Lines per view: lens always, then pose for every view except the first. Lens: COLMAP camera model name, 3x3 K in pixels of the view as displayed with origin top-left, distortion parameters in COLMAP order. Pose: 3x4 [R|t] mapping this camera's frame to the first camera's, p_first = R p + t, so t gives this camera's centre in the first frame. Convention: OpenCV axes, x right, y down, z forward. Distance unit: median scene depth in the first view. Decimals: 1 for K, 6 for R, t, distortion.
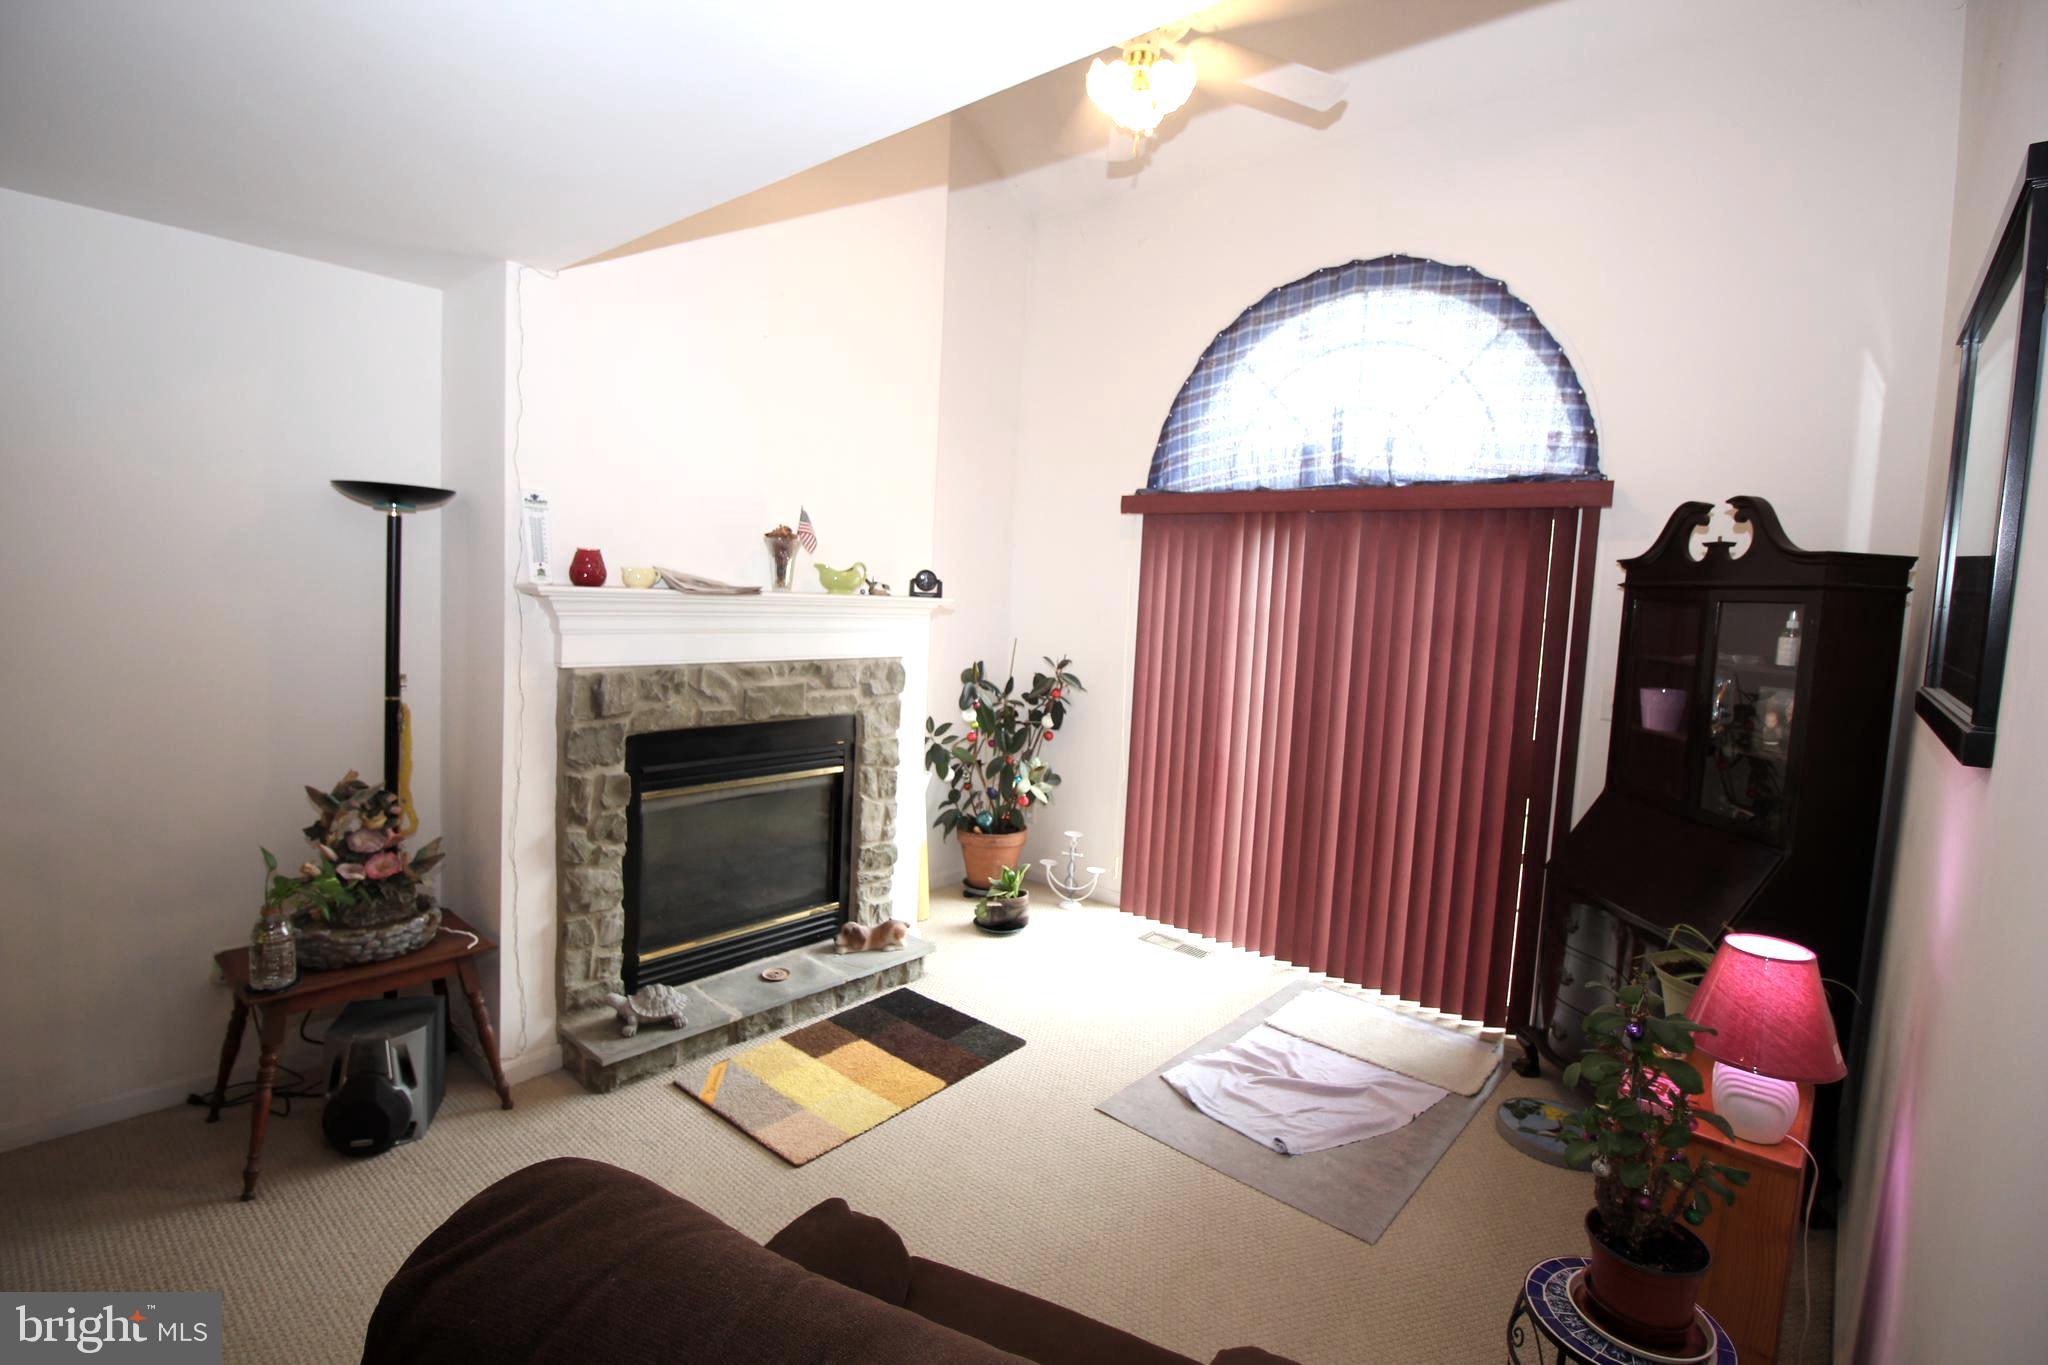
lens RADIAL K [[944.2, 0, 1011.3], [0, 944.2, 670.2], [0, 0, 1]] dist [-0.027448, -0.000226]
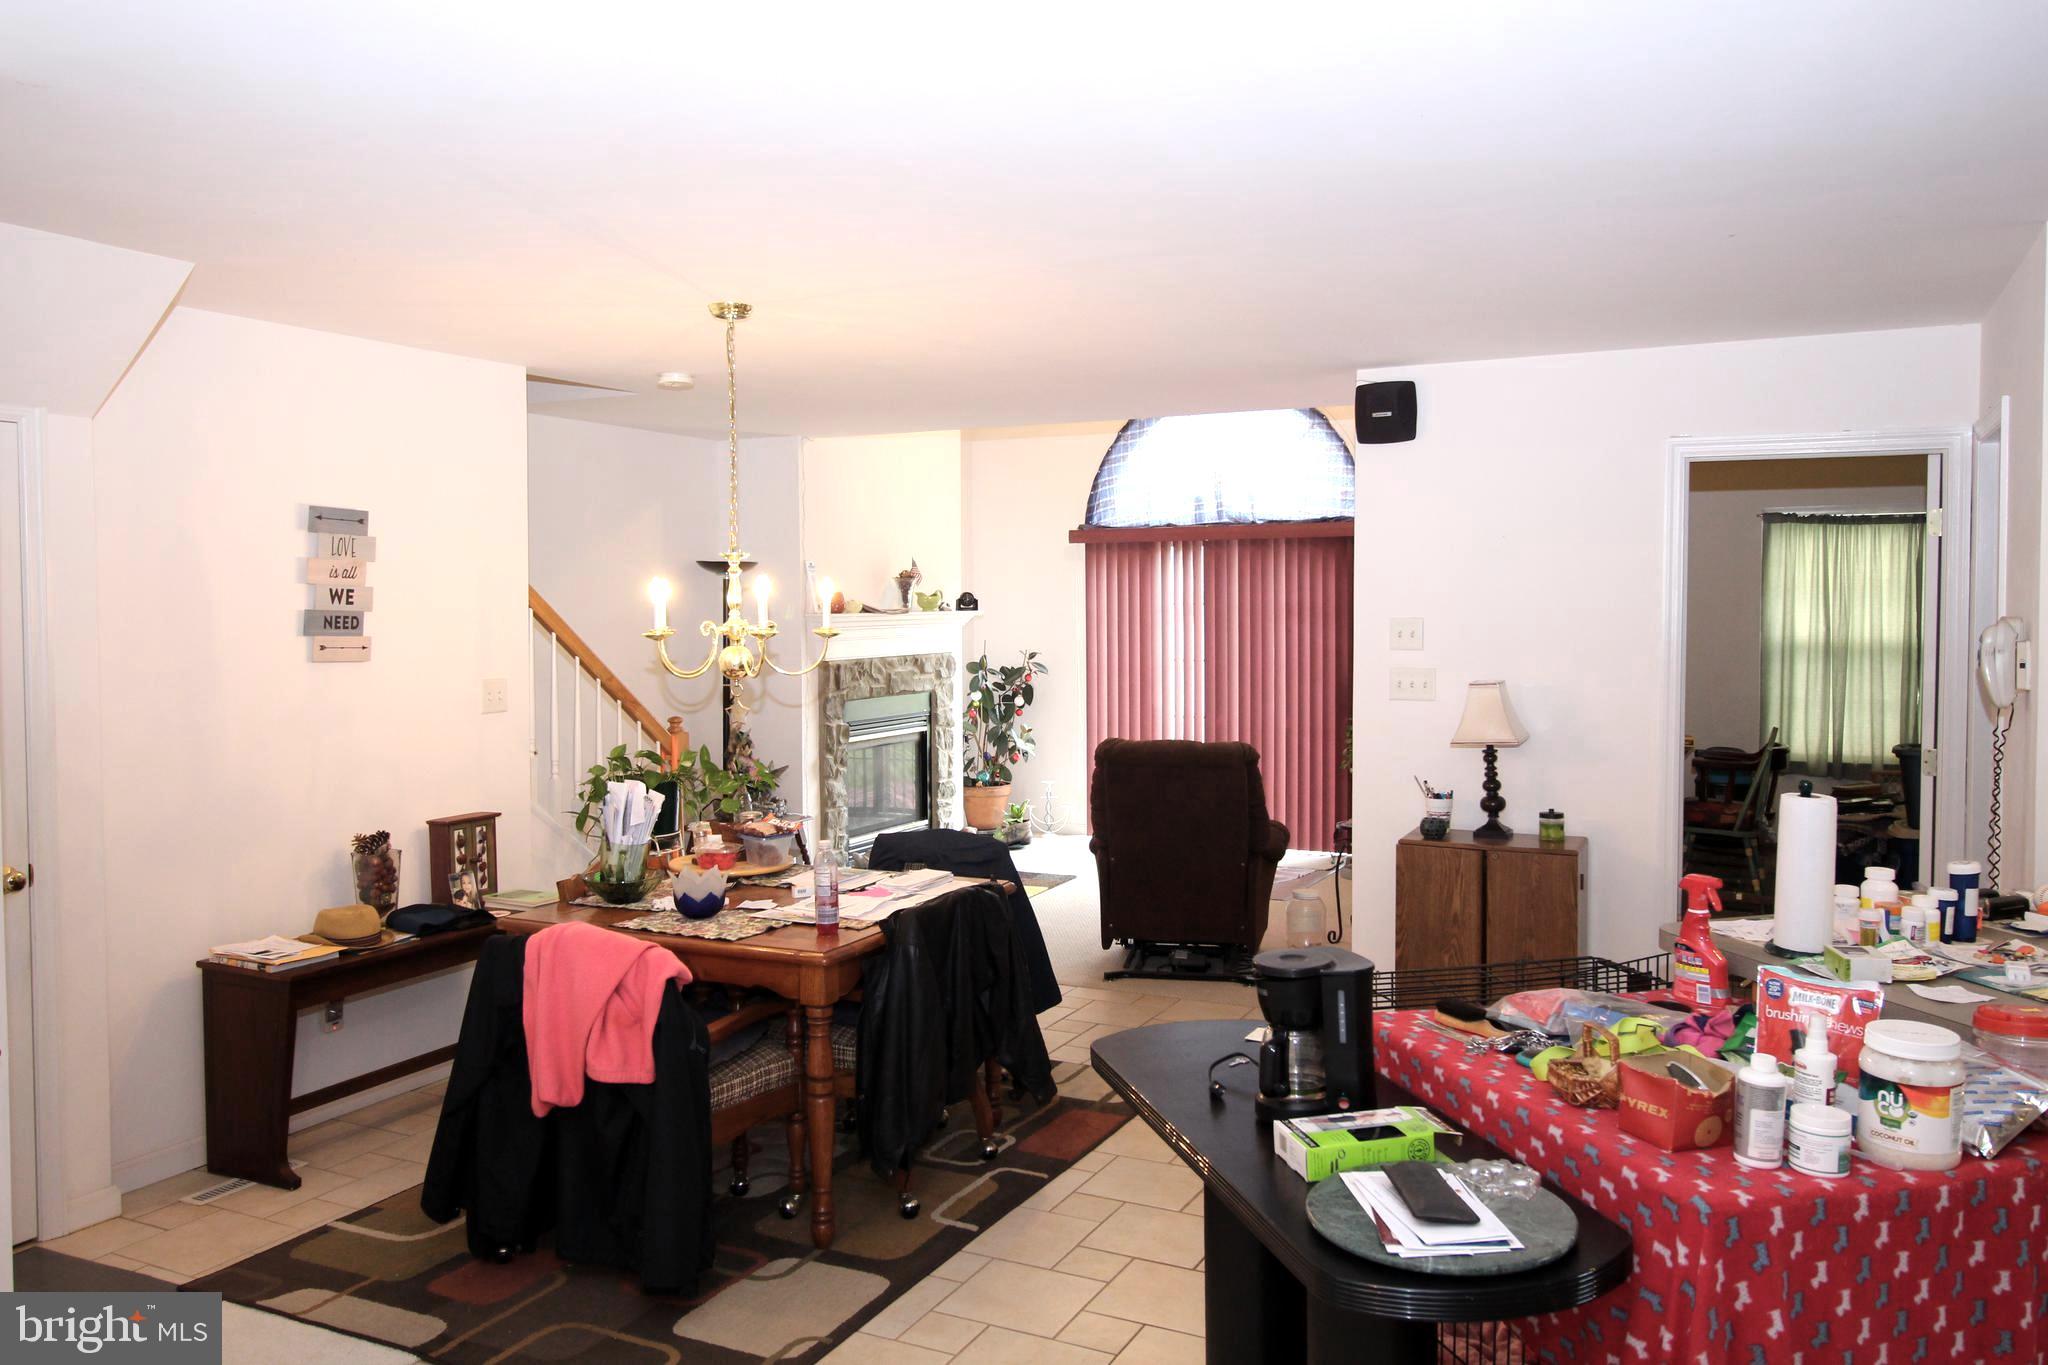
lens RADIAL K [[1537.5, 0, 1024.2], [0, 1537.5, 670.8], [0, 0, 1]] dist [0.012505, 0.001986]
pose [[0.965065, -0.066266, 0.253494, -0.632075], [0.075443, 0.996794, -0.026641, 0.089452], [-0.250915, 0.044834, 0.966970, -1.374085]]
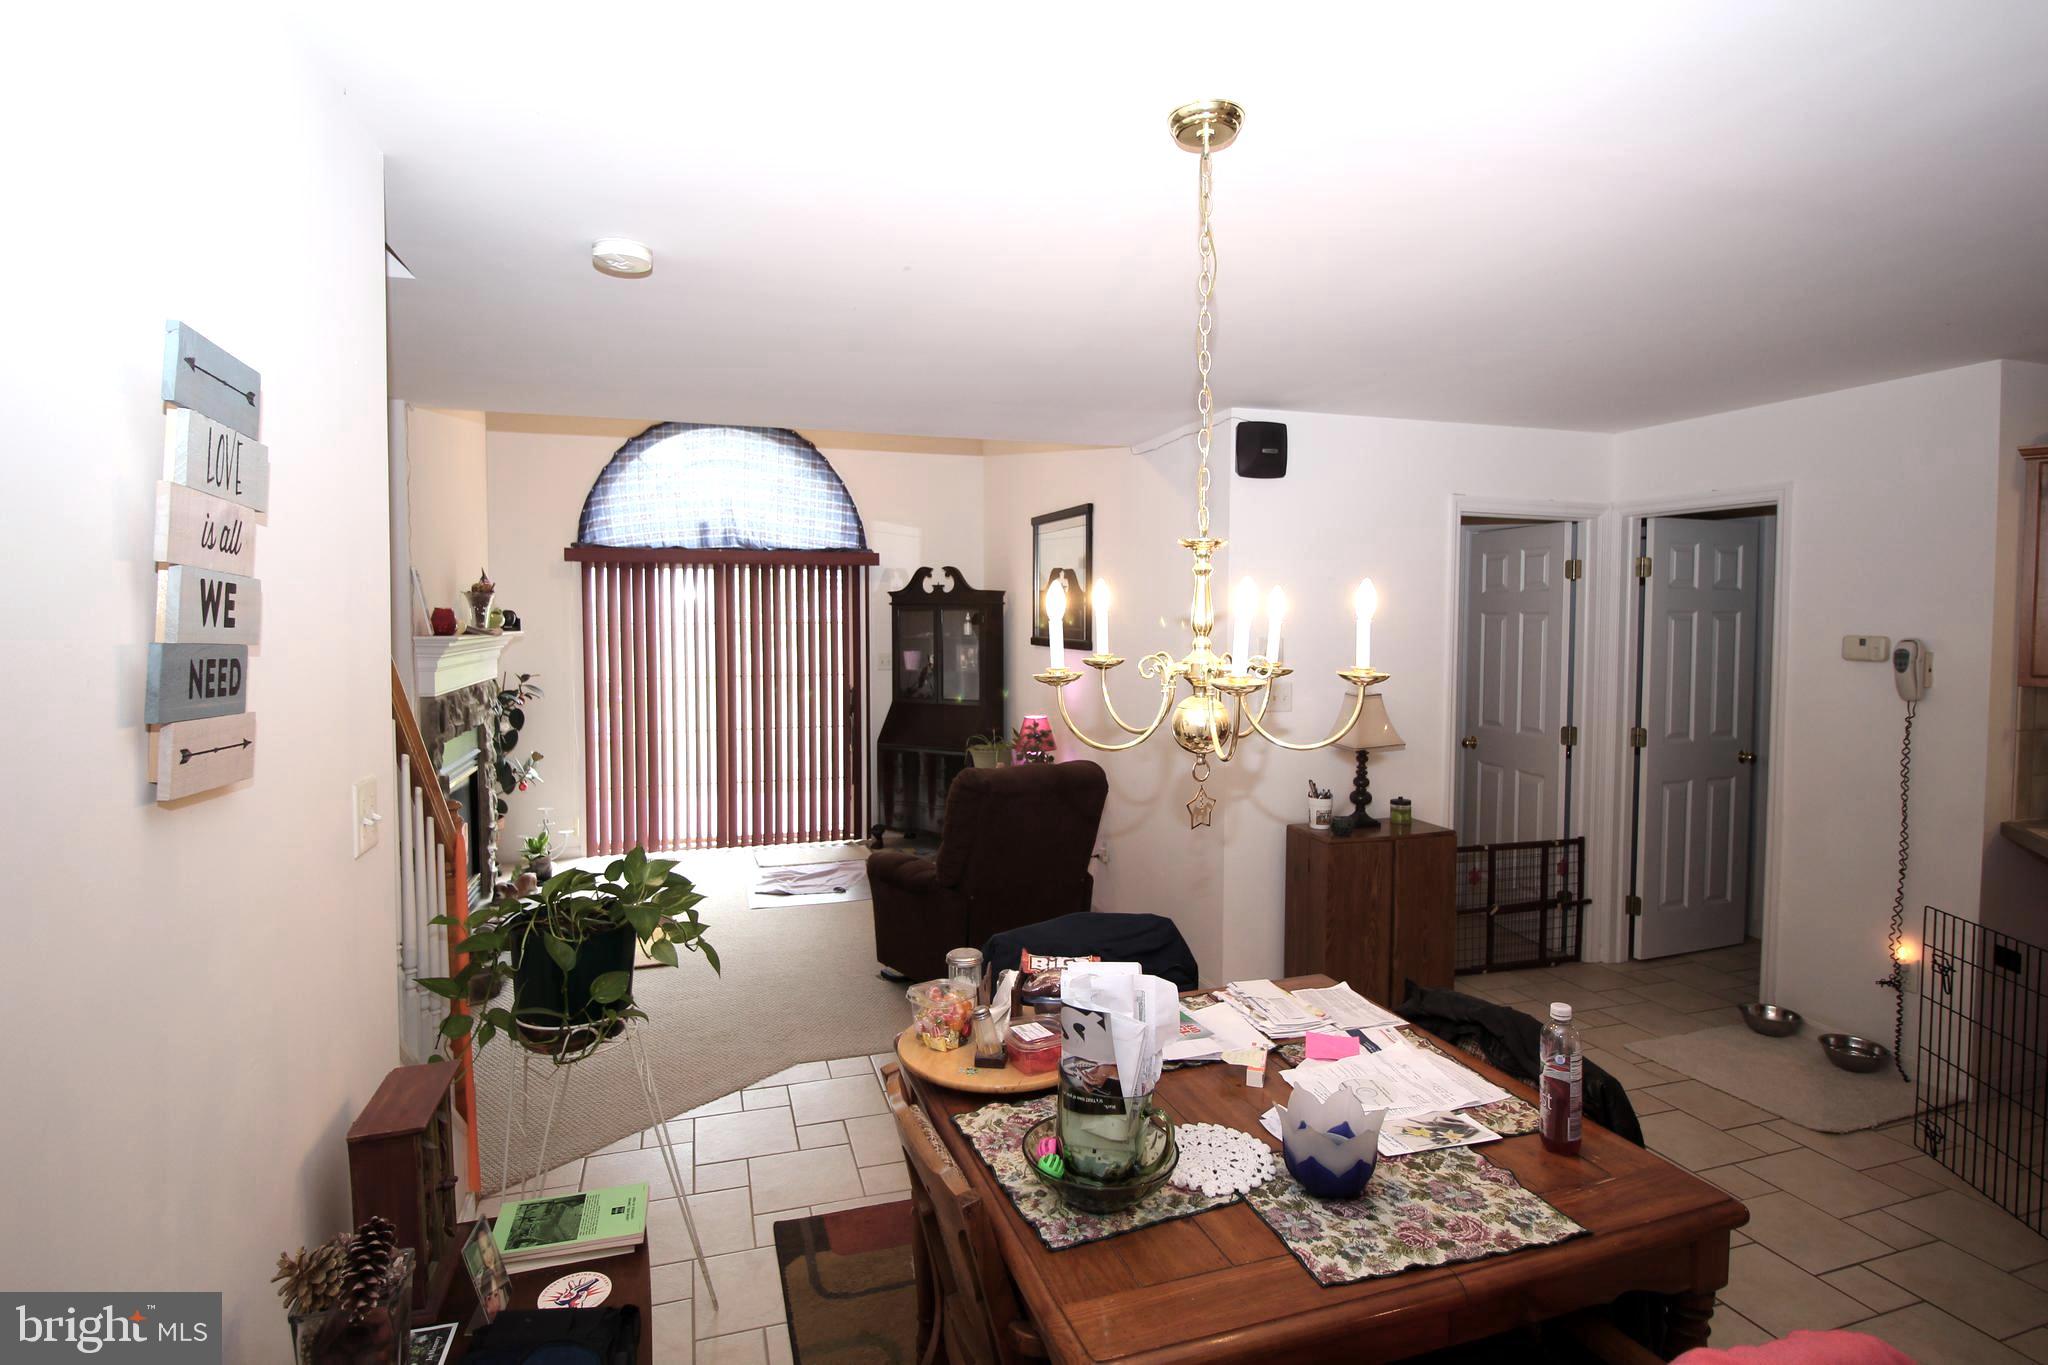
lens RADIAL K [[1036.7, 0, 1020.0], [0, 1036.7, 653.1], [0, 0, 1]] dist [-0.005366, -0.008391]
pose [[0.509121, -0.078218, 0.857133, -0.985133], [0.100515, 0.994451, 0.031045, -0.019135], [-0.854805, 0.070349, 0.514158, -0.361040]]
